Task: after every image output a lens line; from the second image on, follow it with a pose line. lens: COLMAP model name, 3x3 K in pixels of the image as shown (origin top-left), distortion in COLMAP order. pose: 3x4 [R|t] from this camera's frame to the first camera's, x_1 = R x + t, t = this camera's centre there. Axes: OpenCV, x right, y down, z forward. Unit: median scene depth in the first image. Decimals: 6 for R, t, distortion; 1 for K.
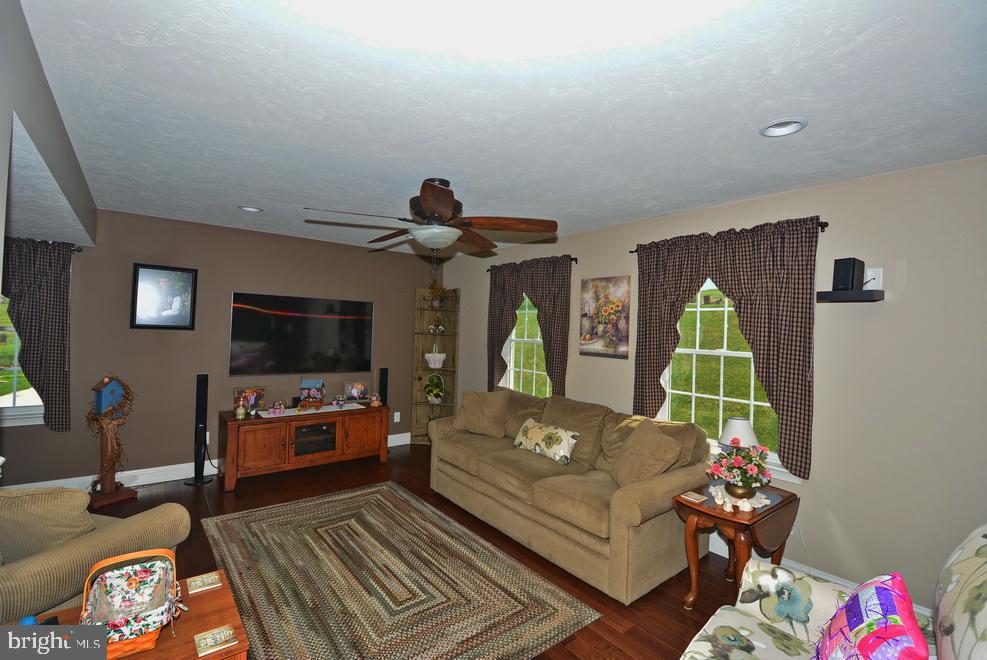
lens RADIAL K [[434.8, 0, 493.8], [0, 434.8, 324.0], [0, 0, 1]] dist [0.017313, -0.015873]
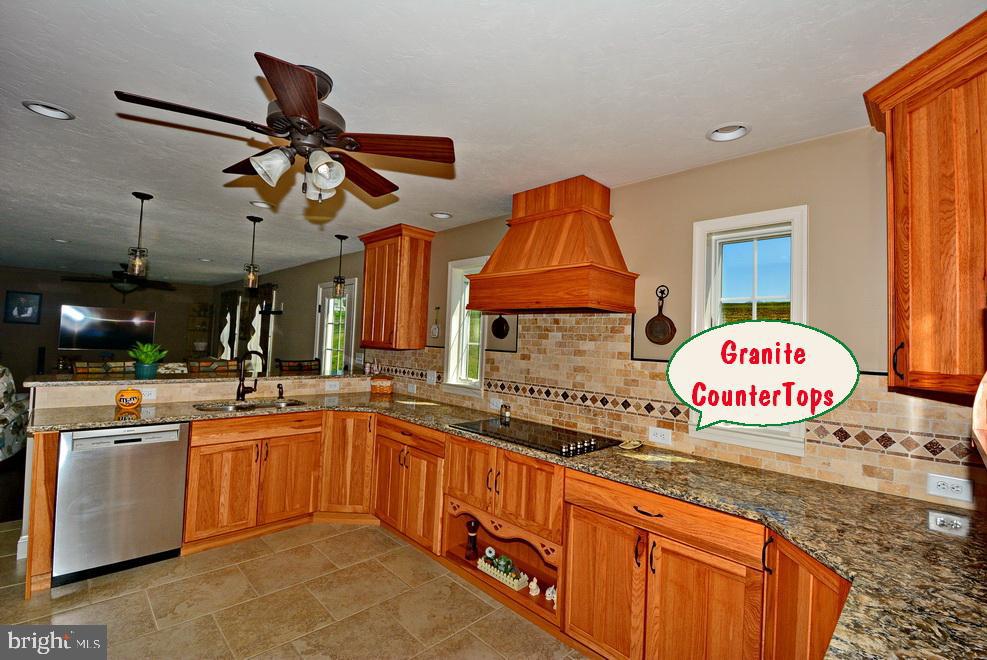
lens RADIAL K [[434.8, 0, 493.8], [0, 434.8, 324.0], [0, 0, 1]] dist [0.017313, -0.015873]
pose [[0.995923, 0.009843, 0.089671, 1.440757], [-0.007215, 0.999536, -0.029587, 0.066958], [-0.089921, 0.028820, 0.995532, -1.379469]]
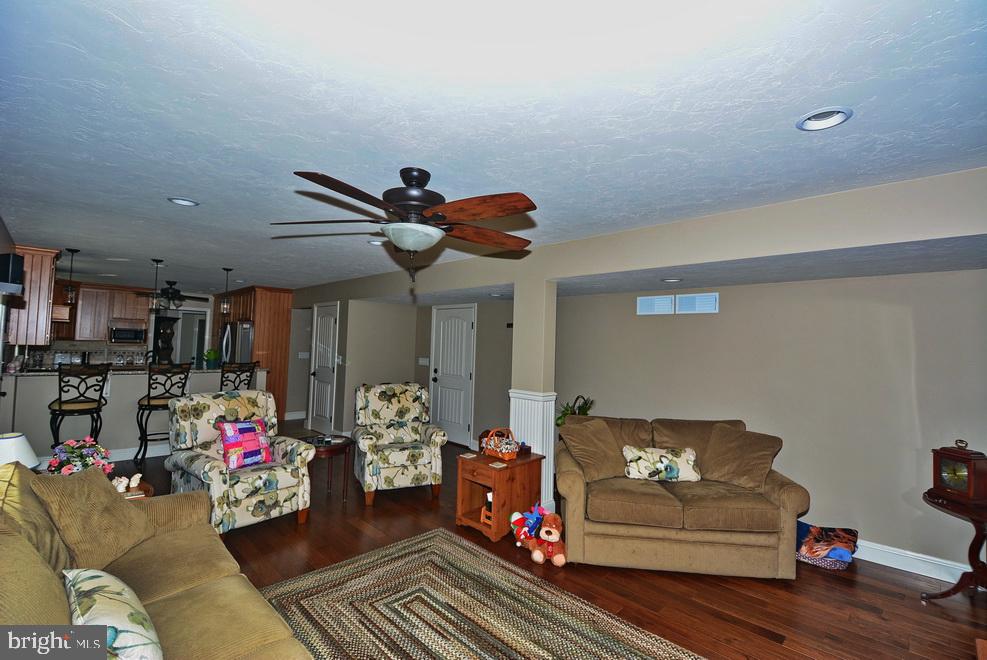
lens RADIAL K [[437.5, 0, 491.7], [0, 437.5, 313.8], [0, 0, 1]] dist [-0.000279, -0.000146]
pose [[-0.993745, -0.061995, -0.092880, -0.179537], [-0.054618, 0.995300, -0.079968, 0.008096], [0.097401, -0.074394, -0.992461, 1.521272]]
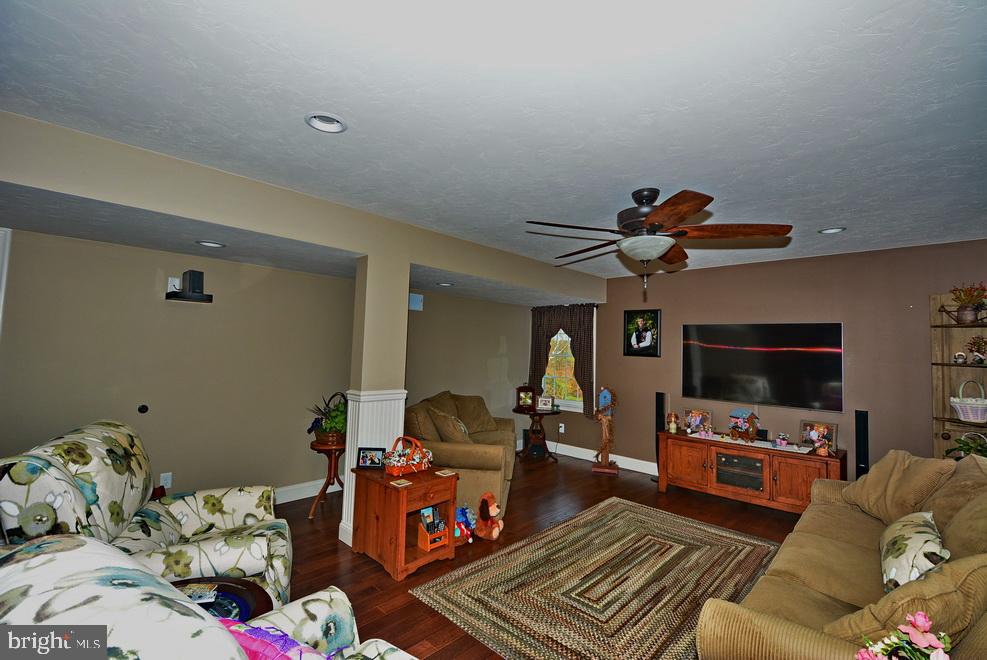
lens RADIAL K [[433.8, 0, 493.5], [0, 433.8, 330.0], [0, 0, 1]] dist [0.002339, -0.014773]
pose [[0.125982, -0.077412, -0.989008, 0.613665], [-0.015053, 0.996687, -0.079930, 0.052200], [0.991918, 0.024958, 0.124399, 0.450015]]
